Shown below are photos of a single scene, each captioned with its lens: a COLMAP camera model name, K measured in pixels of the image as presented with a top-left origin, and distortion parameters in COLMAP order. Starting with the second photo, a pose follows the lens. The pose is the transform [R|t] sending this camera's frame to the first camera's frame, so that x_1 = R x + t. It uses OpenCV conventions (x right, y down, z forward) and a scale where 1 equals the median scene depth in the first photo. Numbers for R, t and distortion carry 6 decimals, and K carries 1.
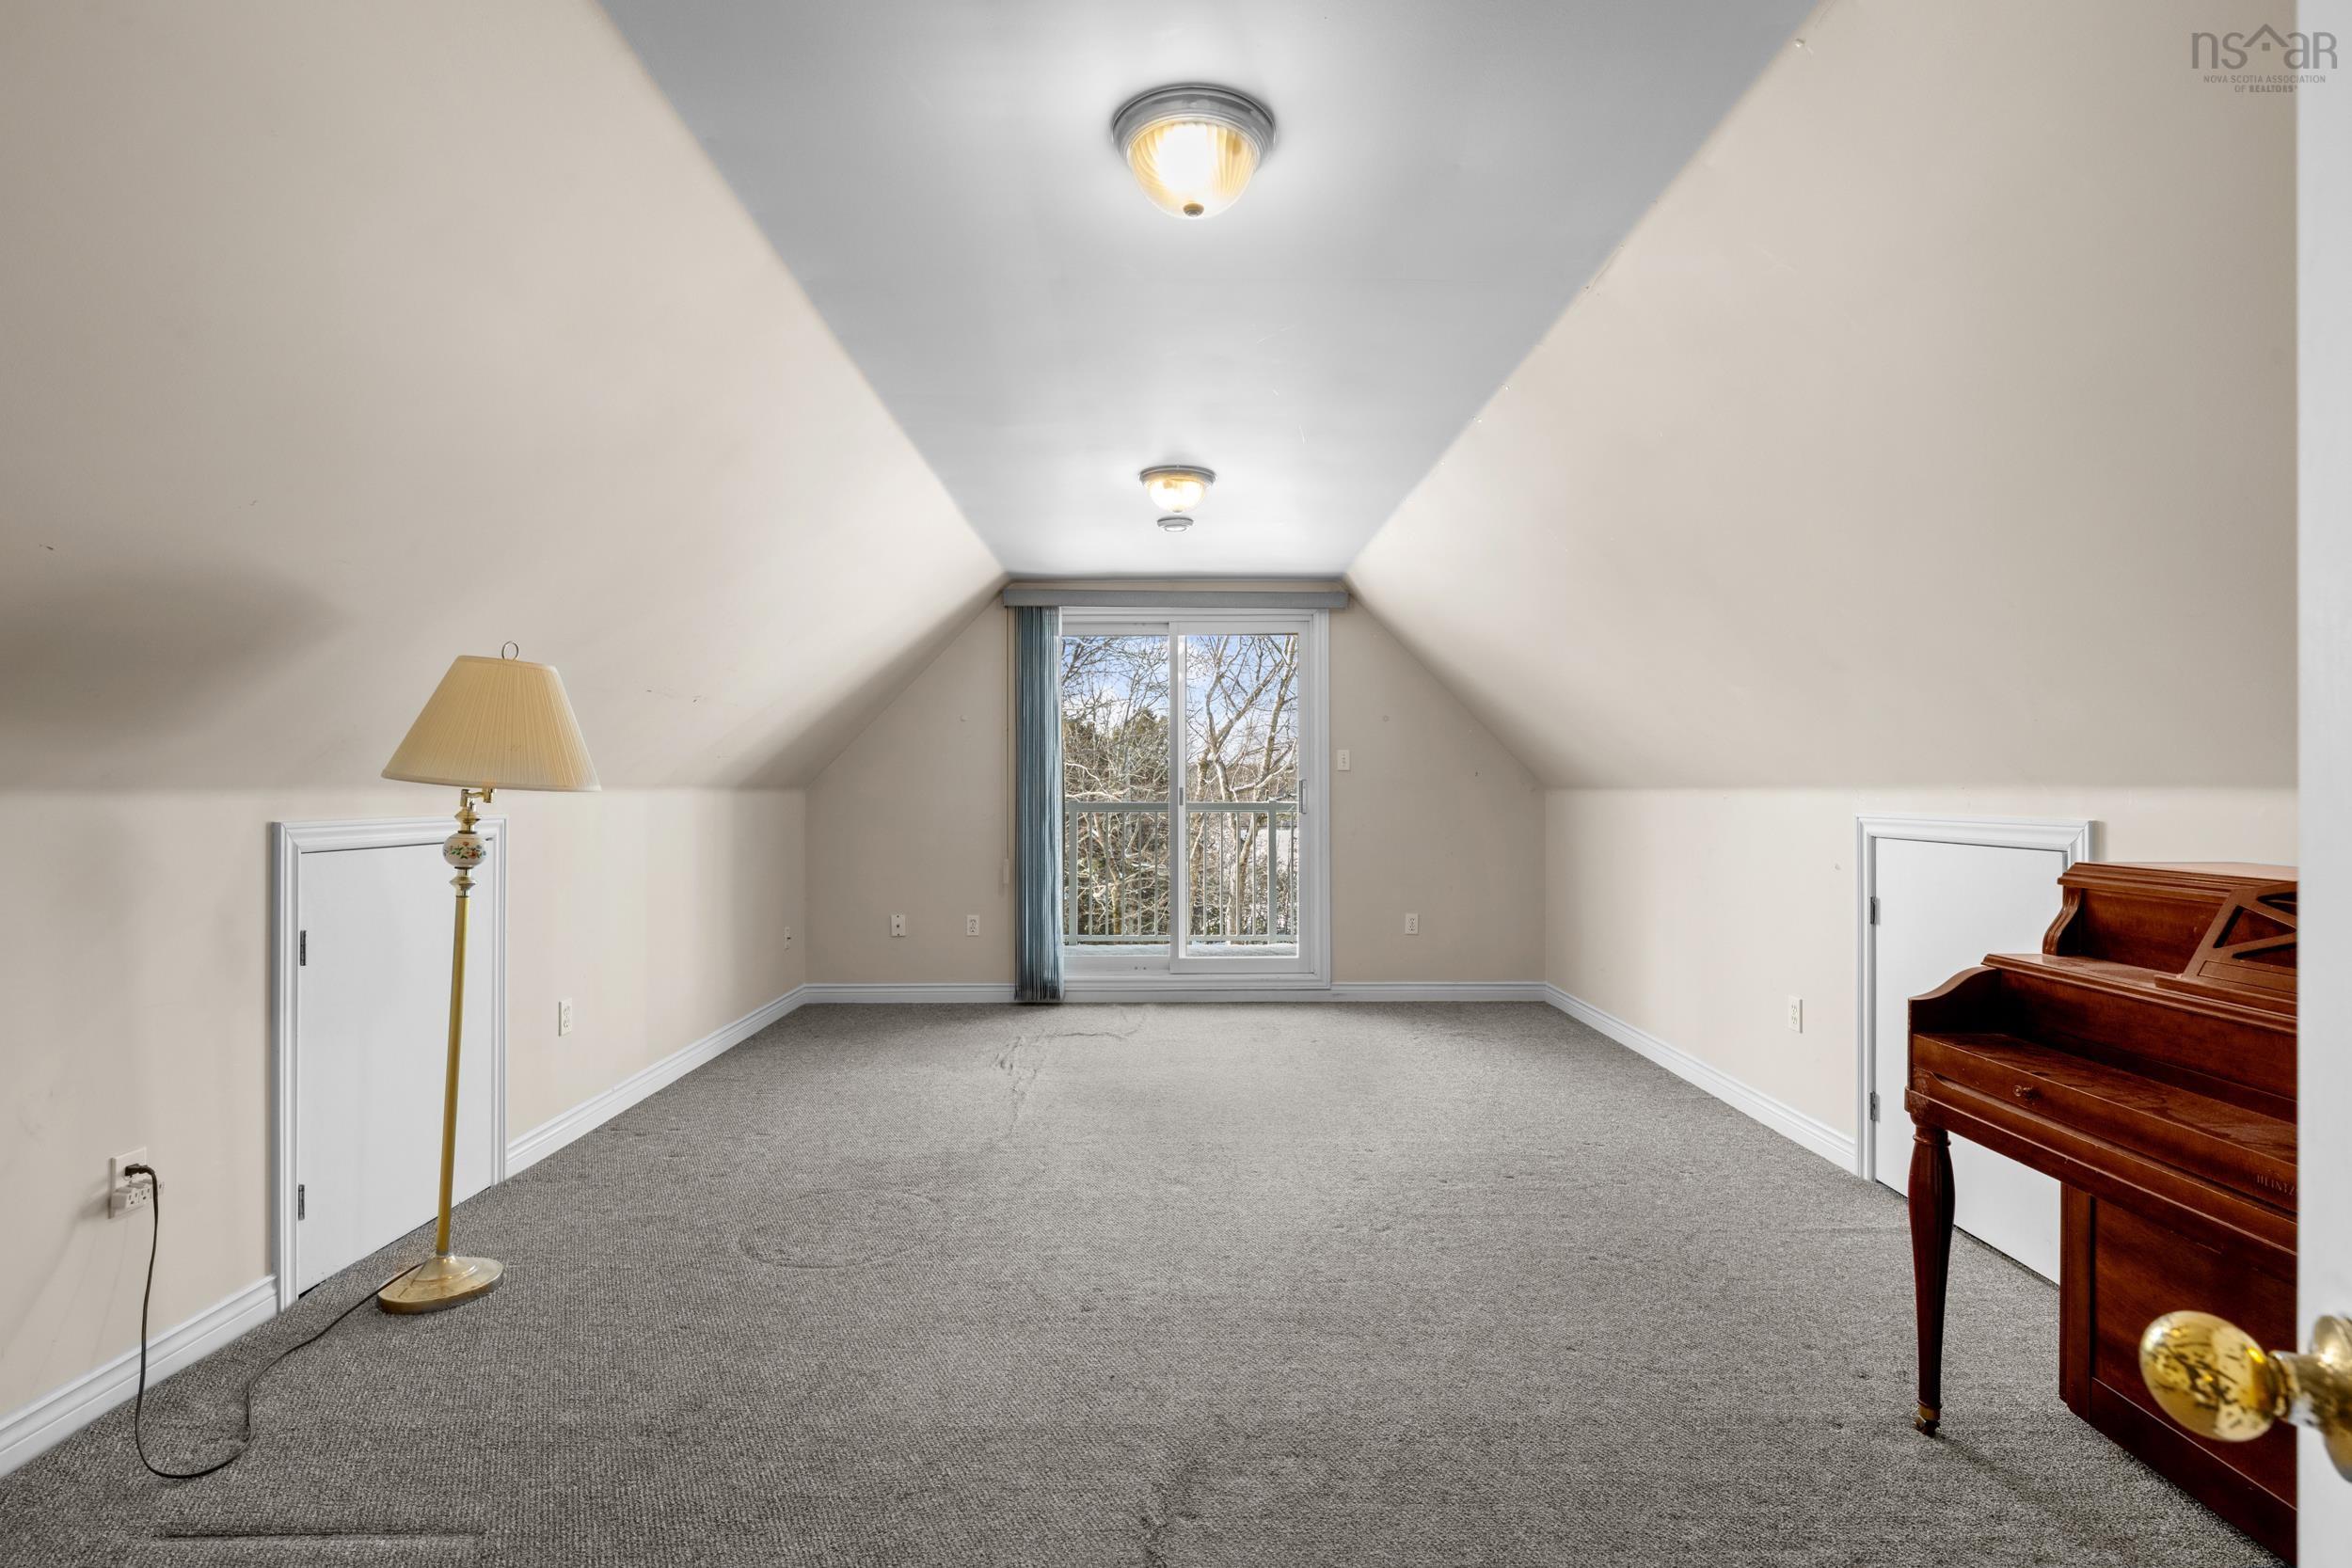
lens RADIAL K [[1123.0, 0, 1178.2], [0, 1123.0, 780.8], [0, 0, 1]] dist [0.000600, 0.000037]
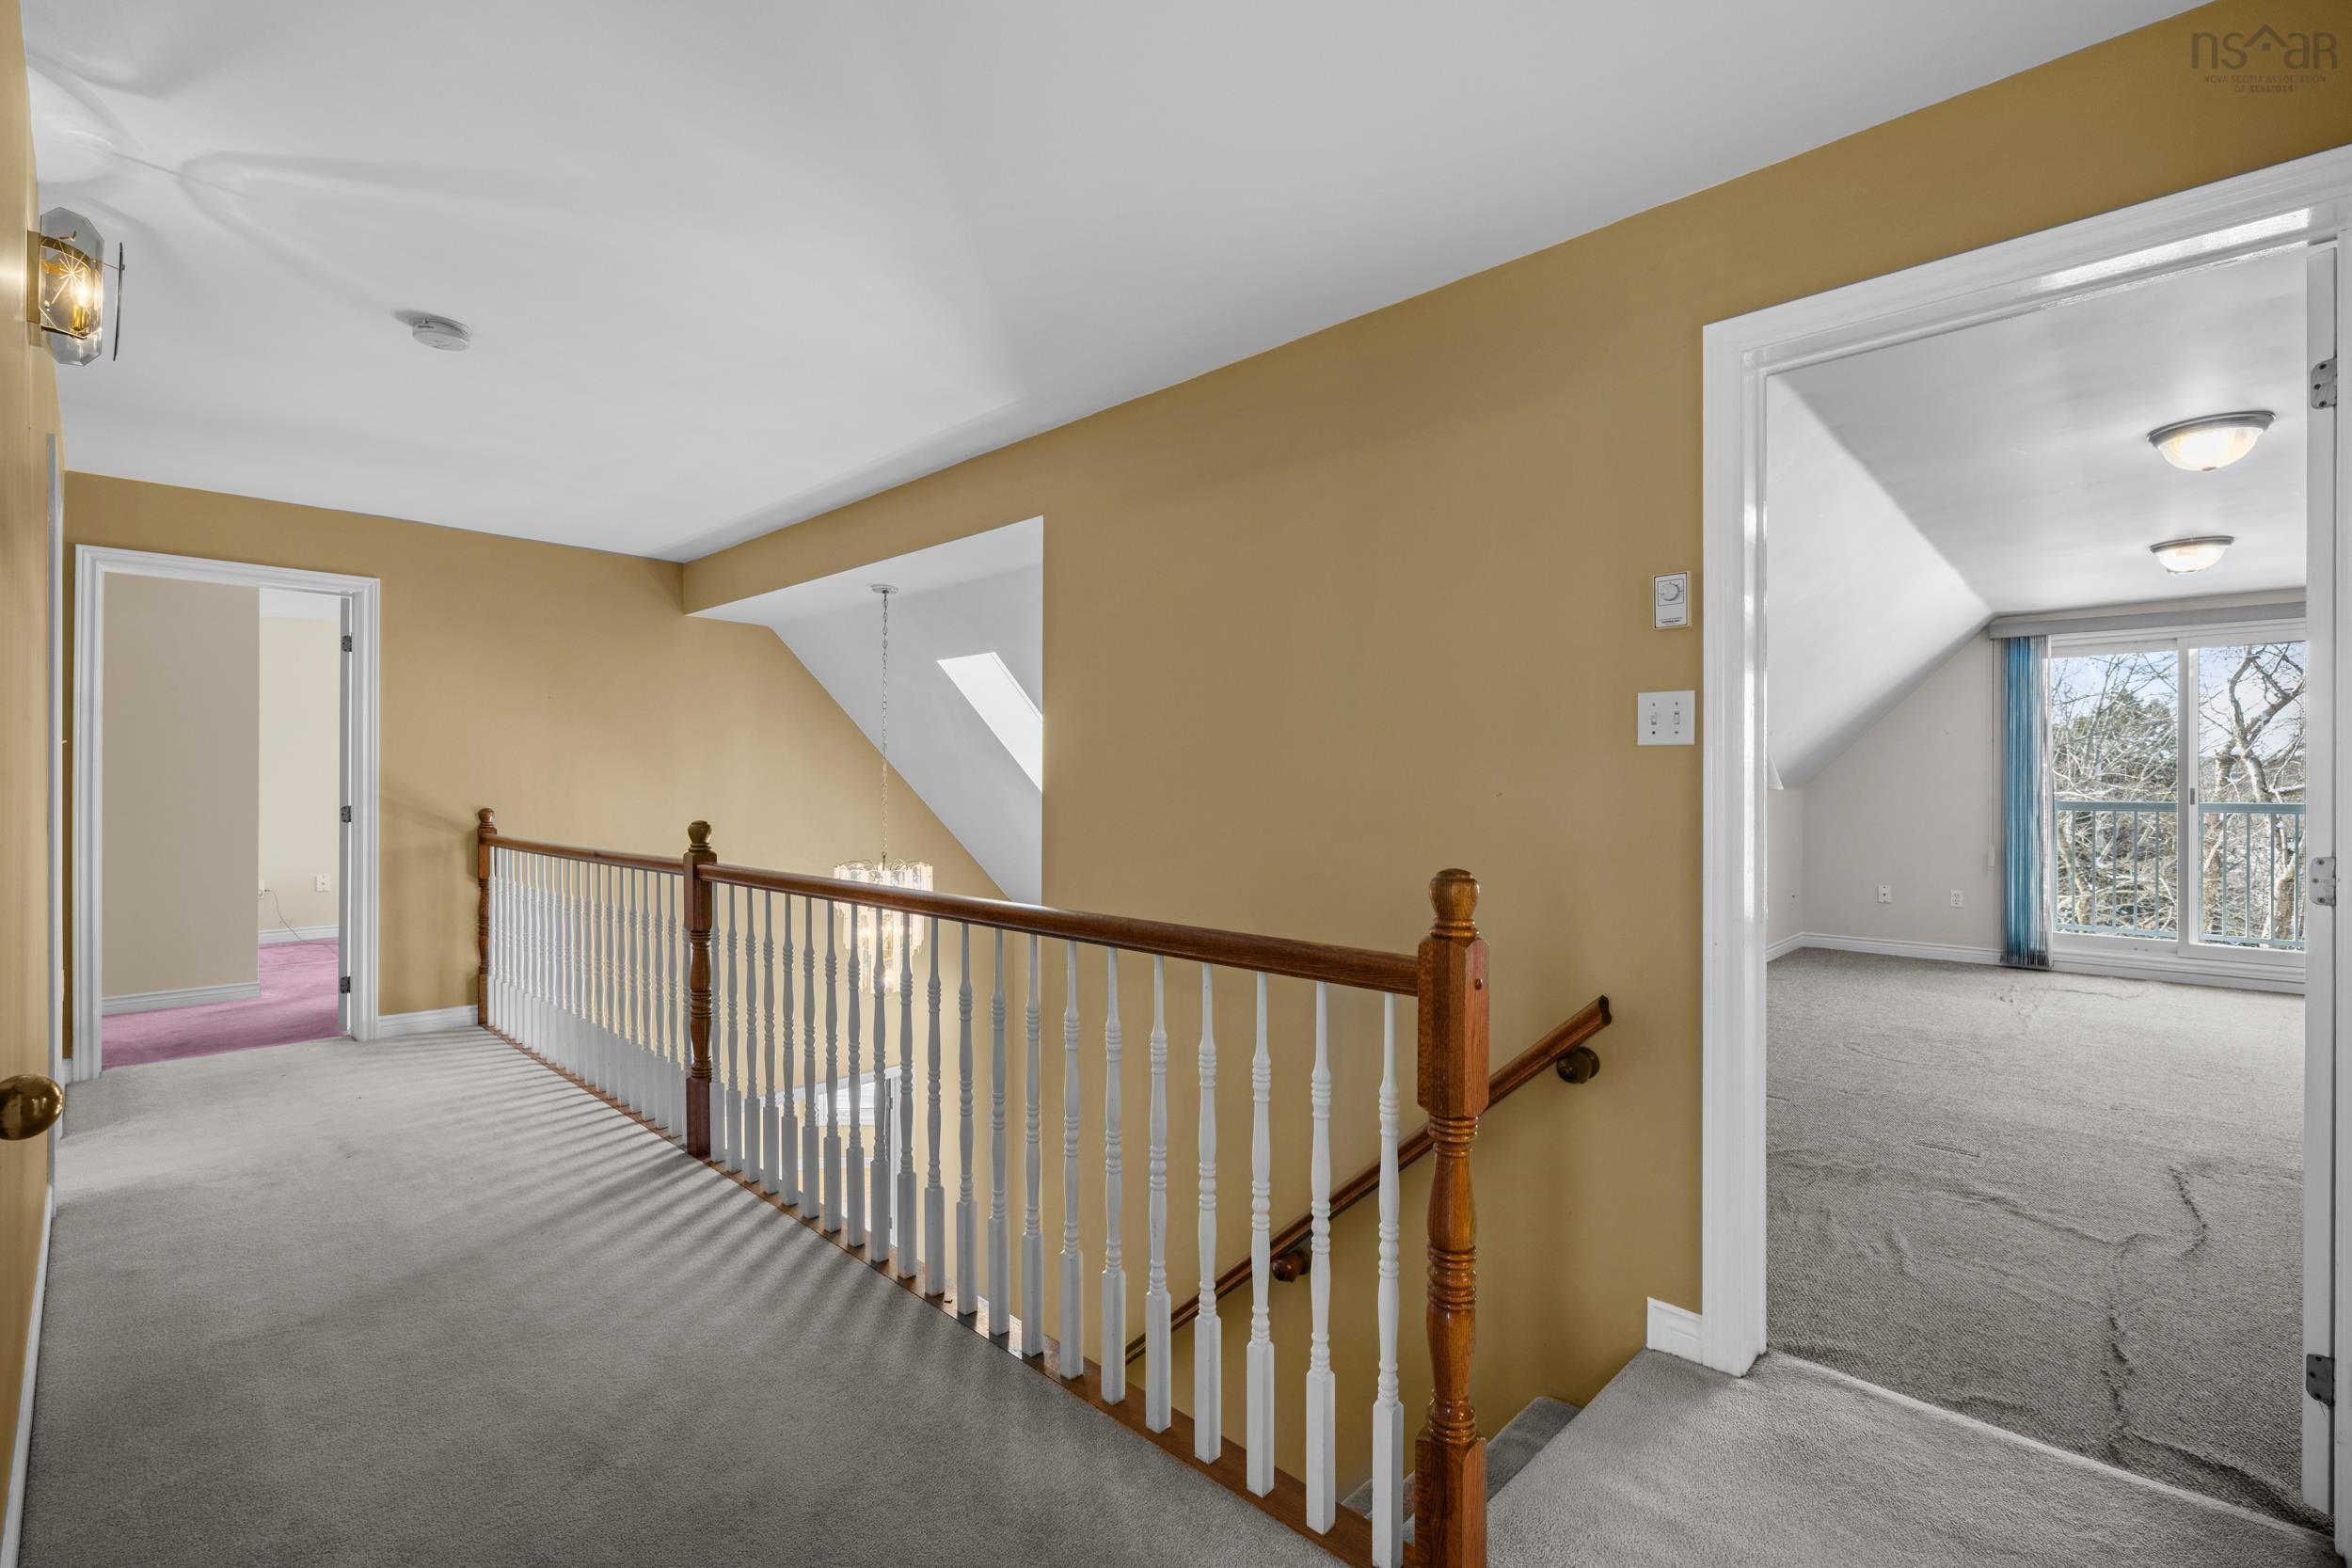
lens RADIAL K [[1045.8, 0, 1169.2], [0, 1045.8, 779.4], [0, 0, 1]] dist [-0.002588, 0.001357]
pose [[0.718574, 0.001623, -0.695449, -0.002256], [0.000102, 0.999997, 0.002439, -0.002064], [0.695451, -0.001823, 0.718571, -0.156232]]
